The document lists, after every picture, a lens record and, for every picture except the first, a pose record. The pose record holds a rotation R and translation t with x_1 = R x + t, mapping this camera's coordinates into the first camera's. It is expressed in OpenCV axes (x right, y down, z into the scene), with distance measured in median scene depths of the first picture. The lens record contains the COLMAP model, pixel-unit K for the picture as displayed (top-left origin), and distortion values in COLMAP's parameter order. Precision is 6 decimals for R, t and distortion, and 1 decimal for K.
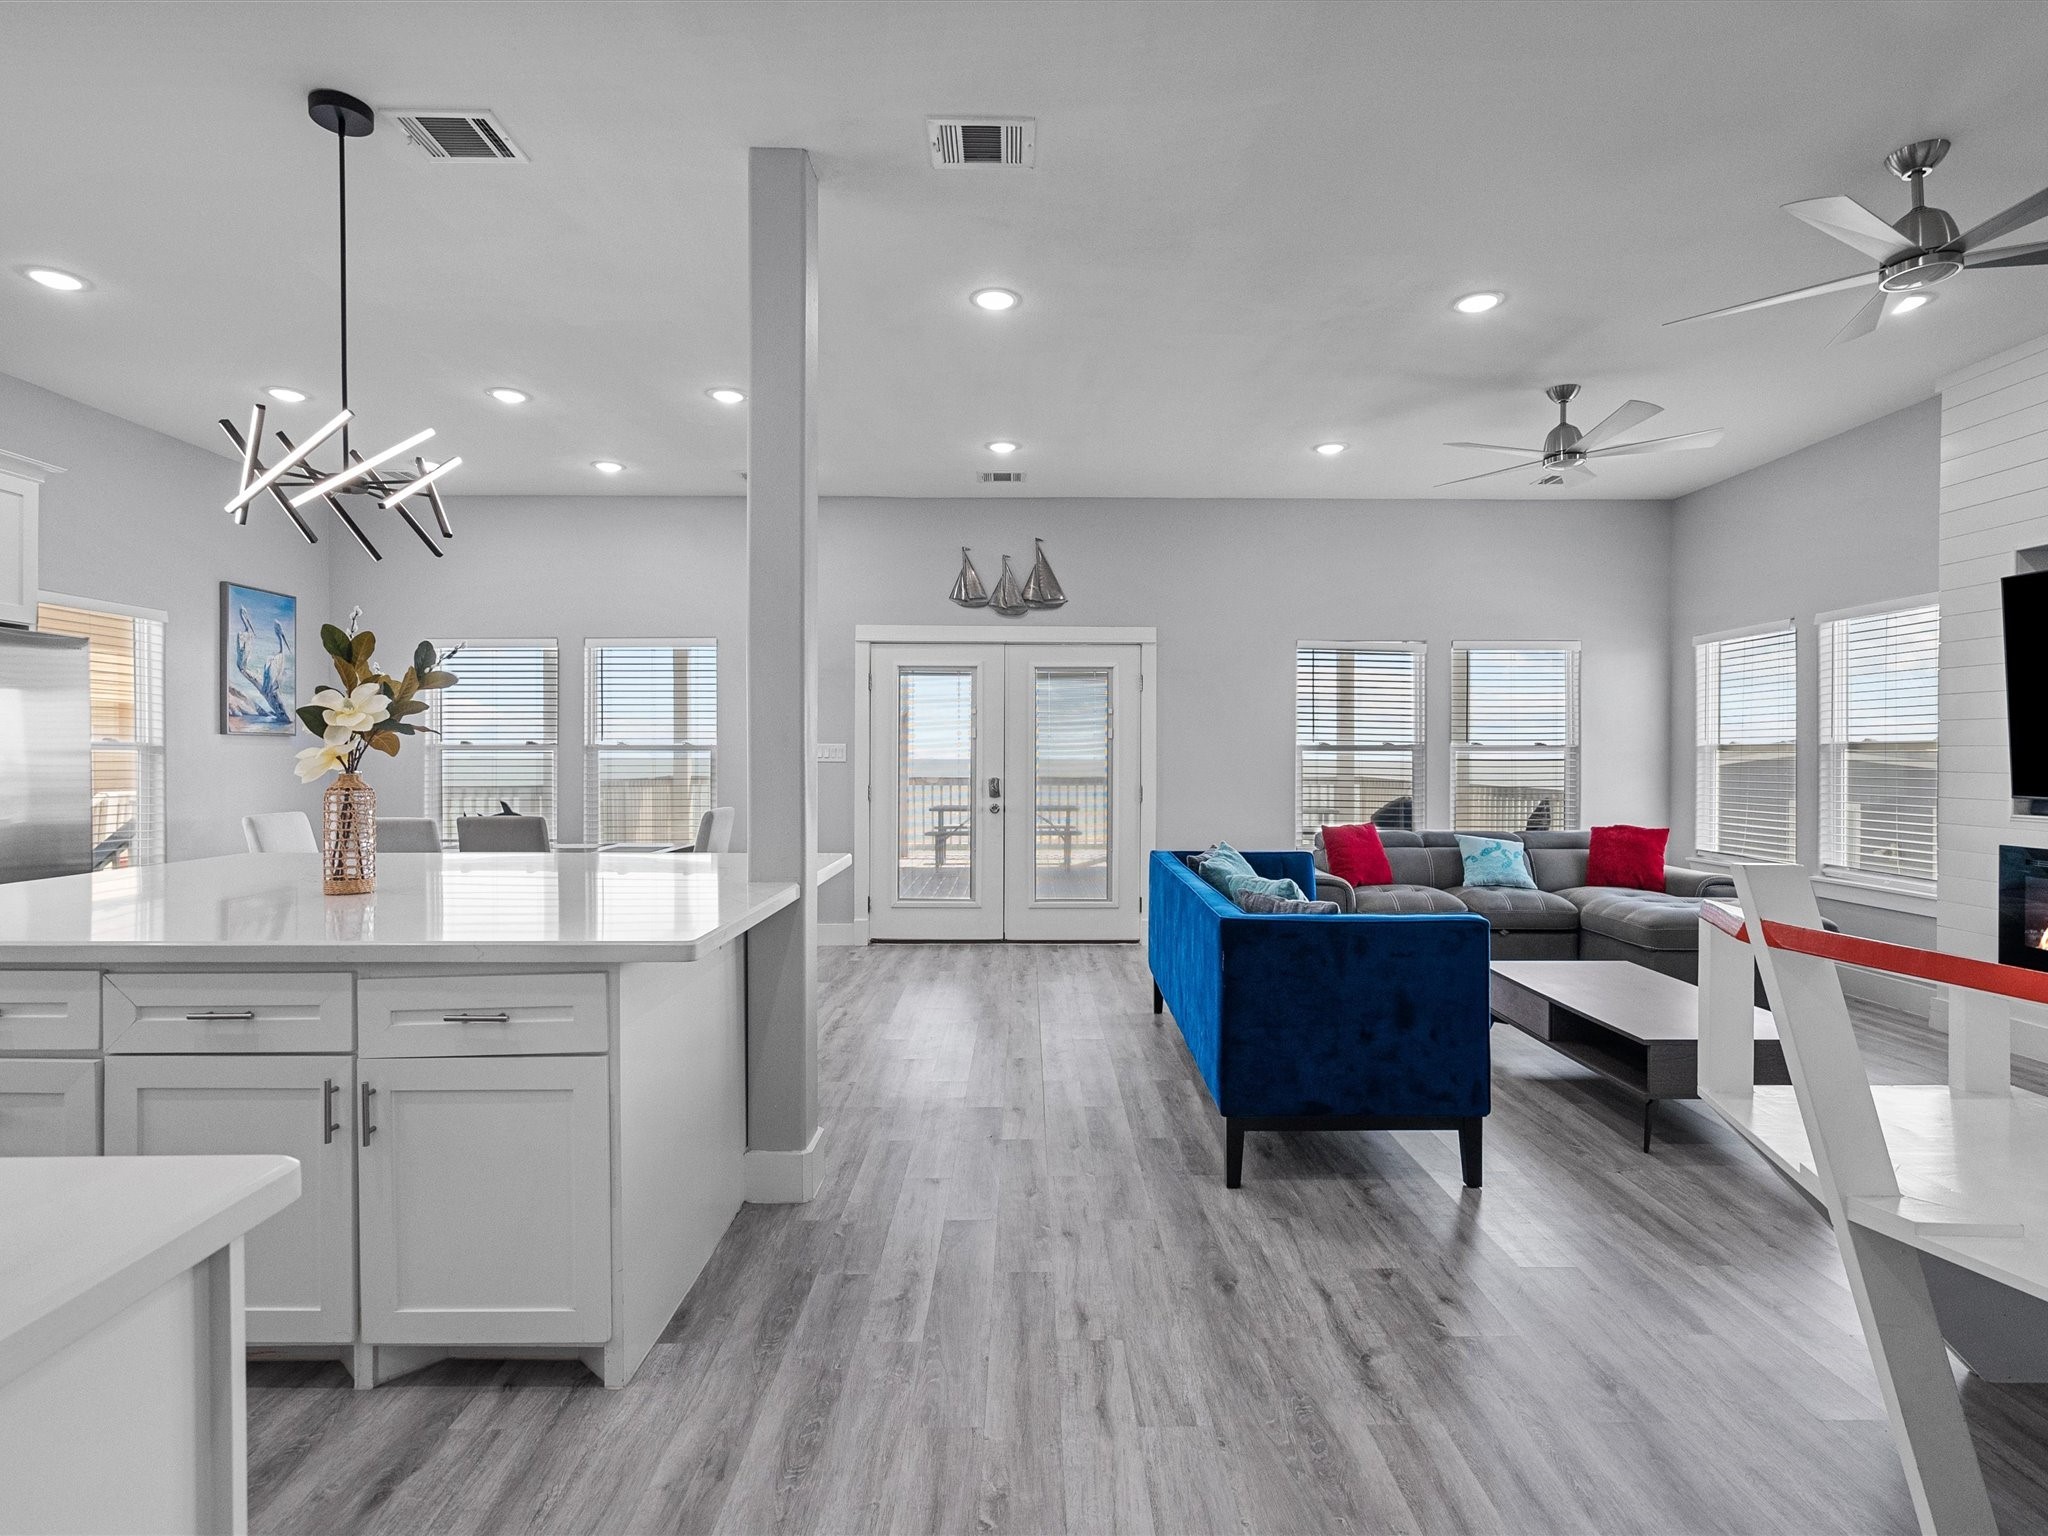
lens RADIAL K [[1045.0, 0, 1024.9], [0, 1045.0, 760.4], [0, 0, 1]] dist [-0.004031, 0.002161]
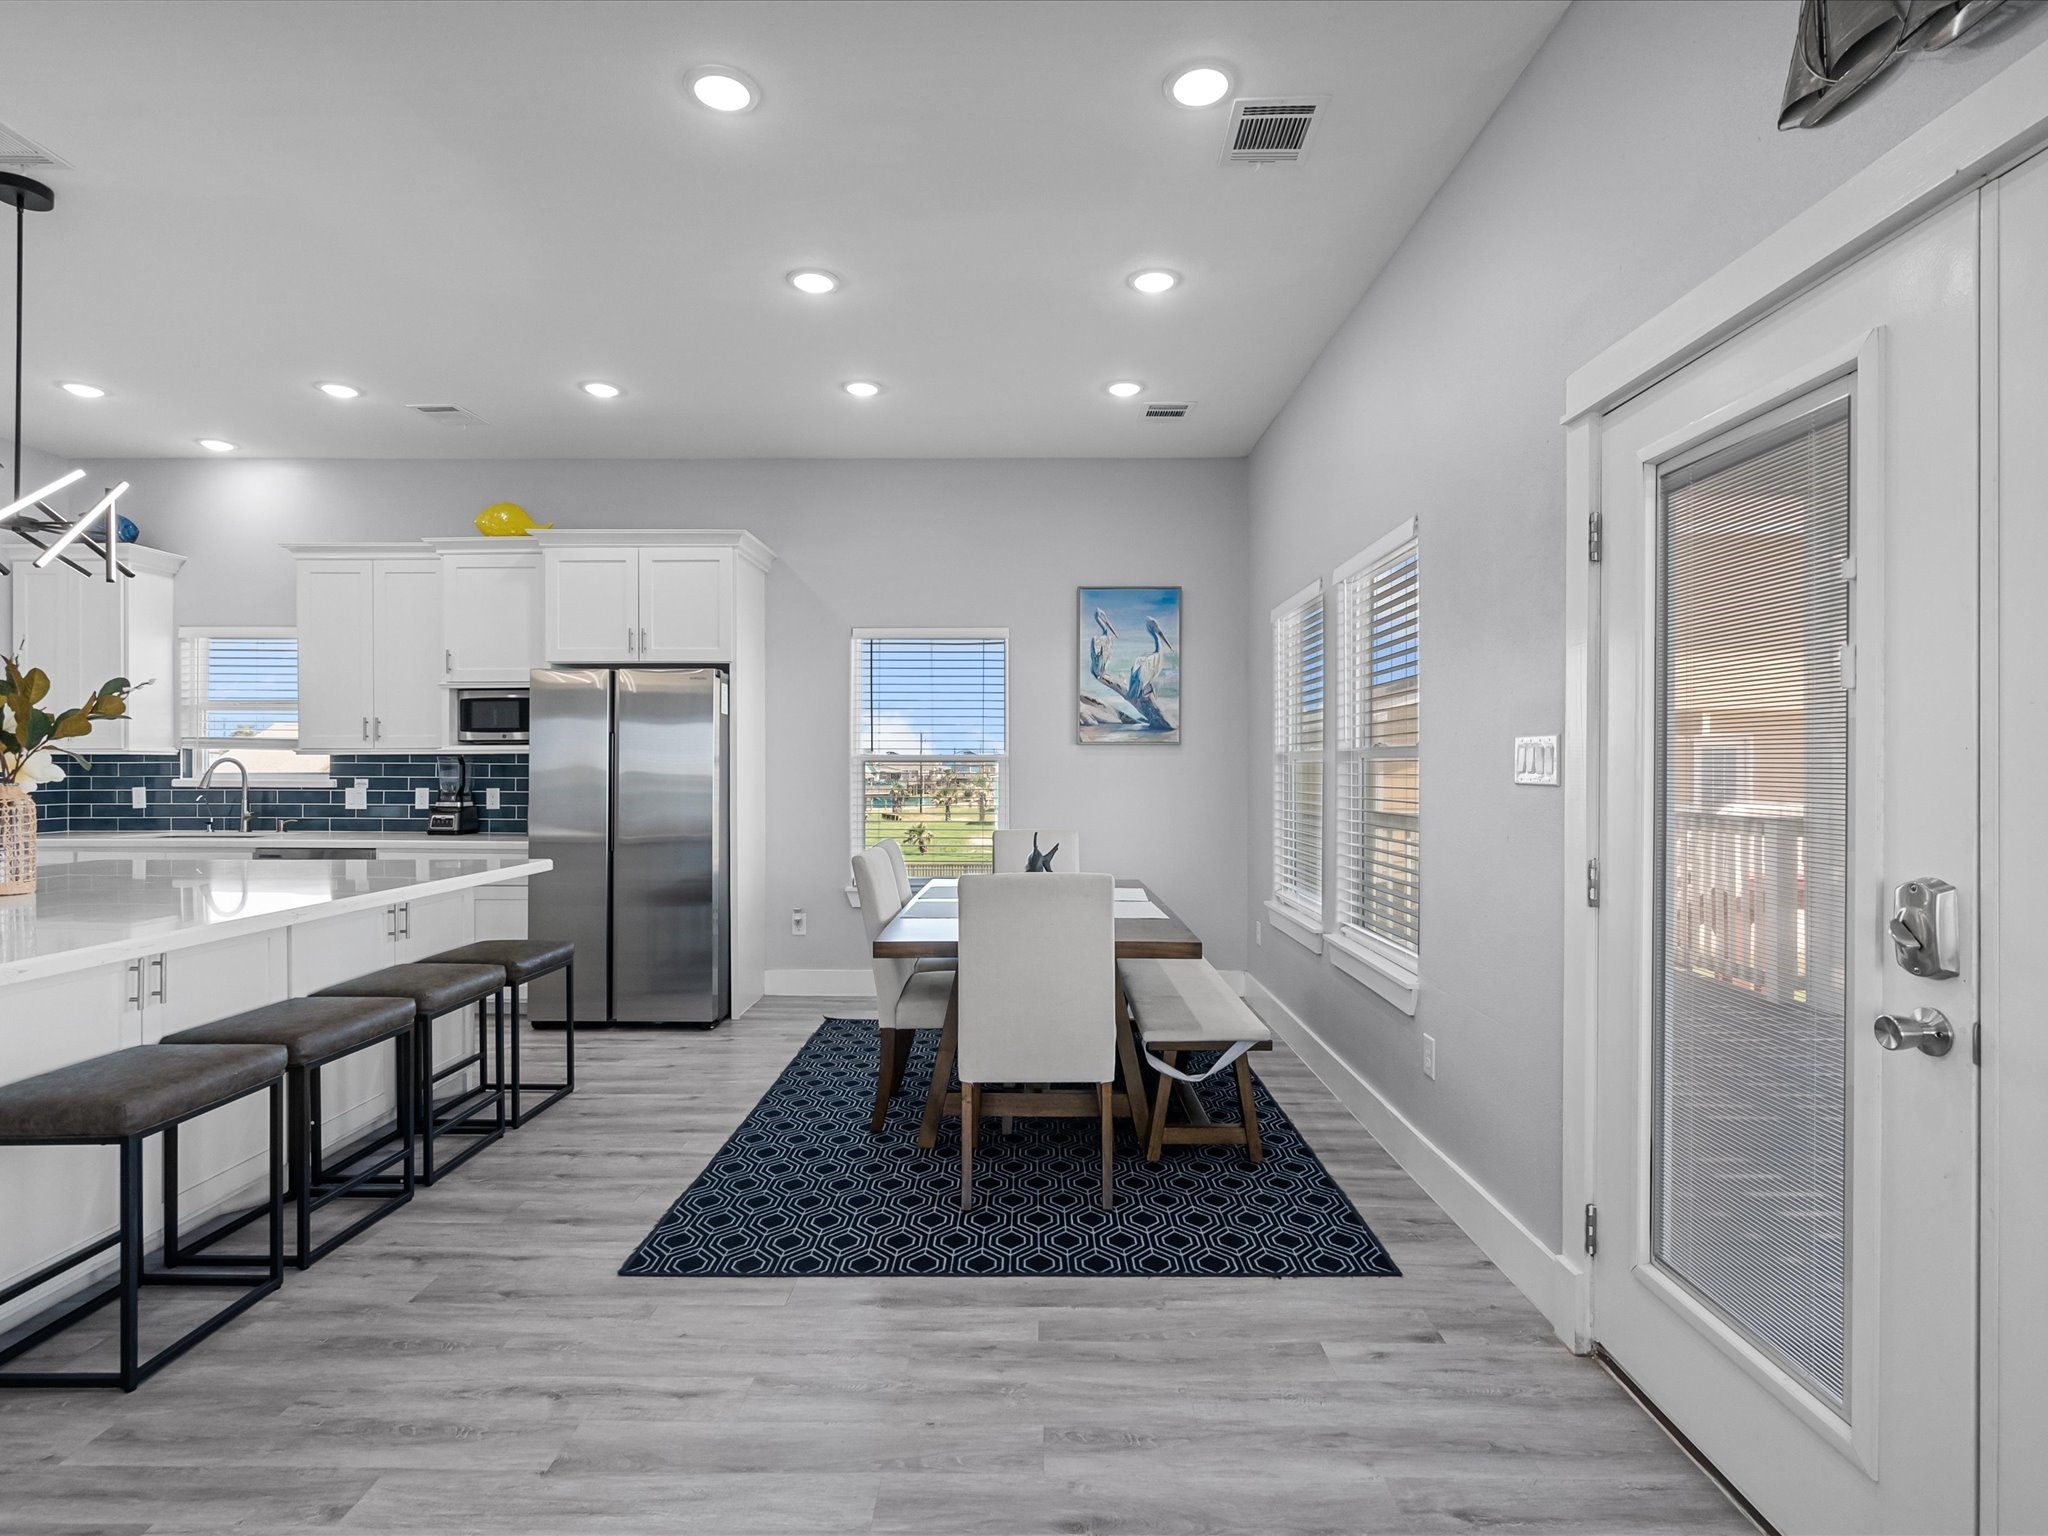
lens RADIAL K [[1042.4, 0, 1020.1], [0, 1042.4, 757.9], [0, 0, 1]] dist [-0.000024, 0.000042]
pose [[-0.016403, -0.007880, -0.999834, 0.300452], [-0.003621, 0.999963, -0.007822, -0.007266], [0.999859, 0.003493, -0.016431, 1.433037]]
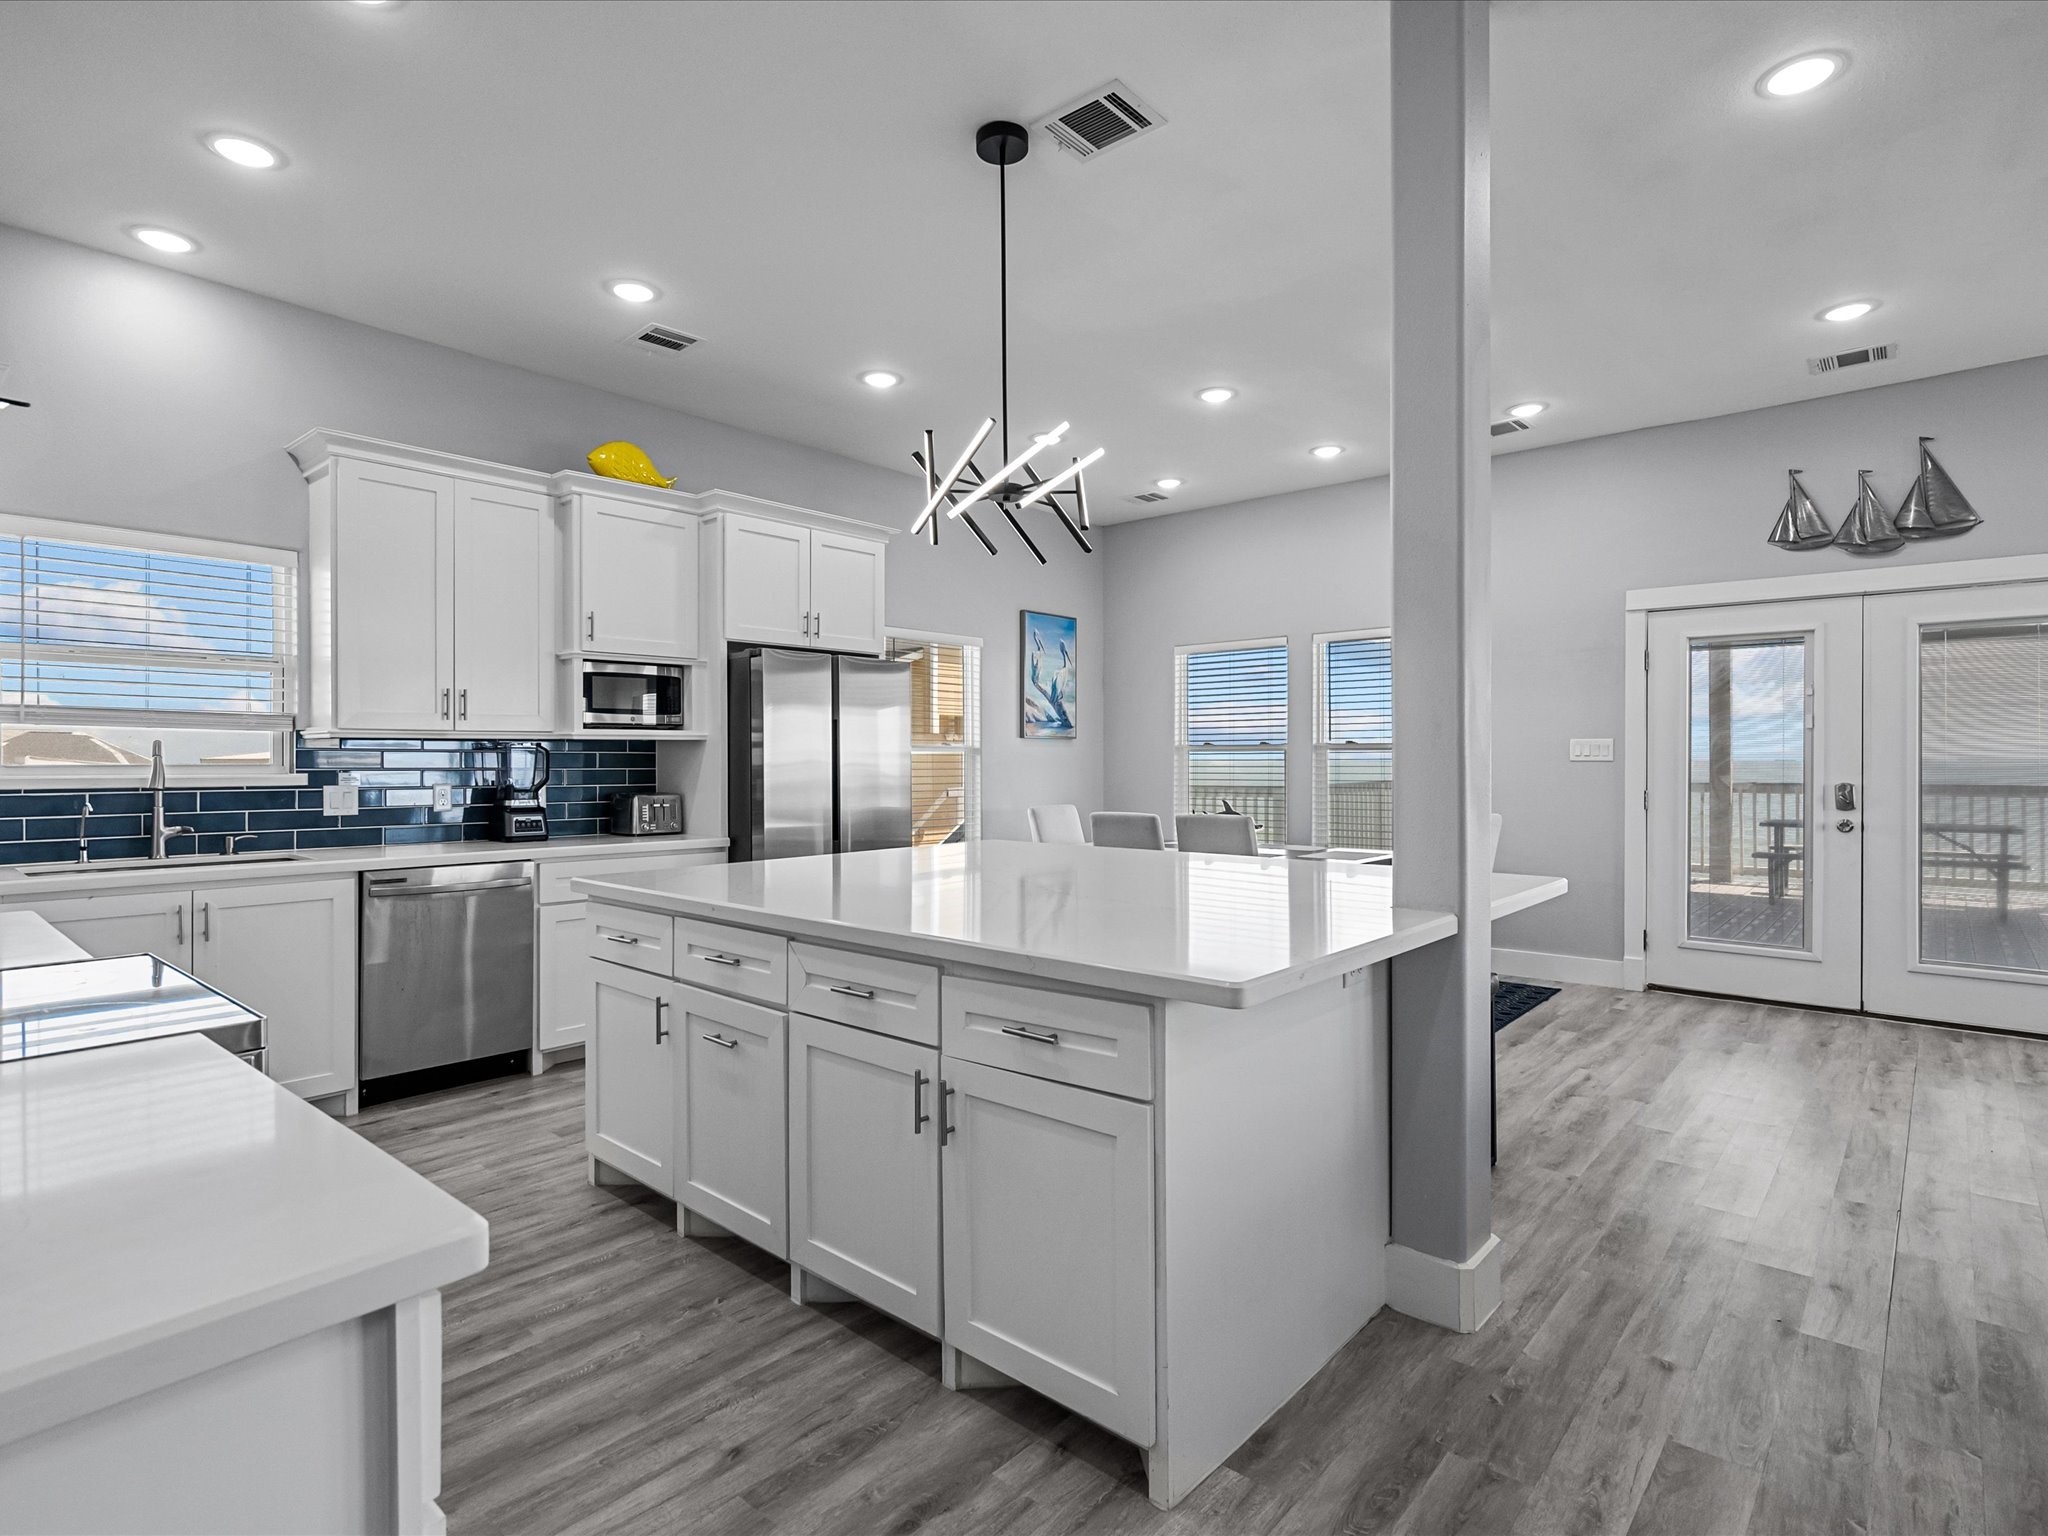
lens RADIAL K [[1045.0, 0, 1024.9], [0, 1045.0, 760.4], [0, 0, 1]] dist [-0.004031, 0.002161]
pose [[0.748848, -0.000587, -0.662741, 0.041312], [-0.000308, 0.999999, -0.001234, 0.003317], [0.662742, 0.001129, 0.748847, 0.156941]]
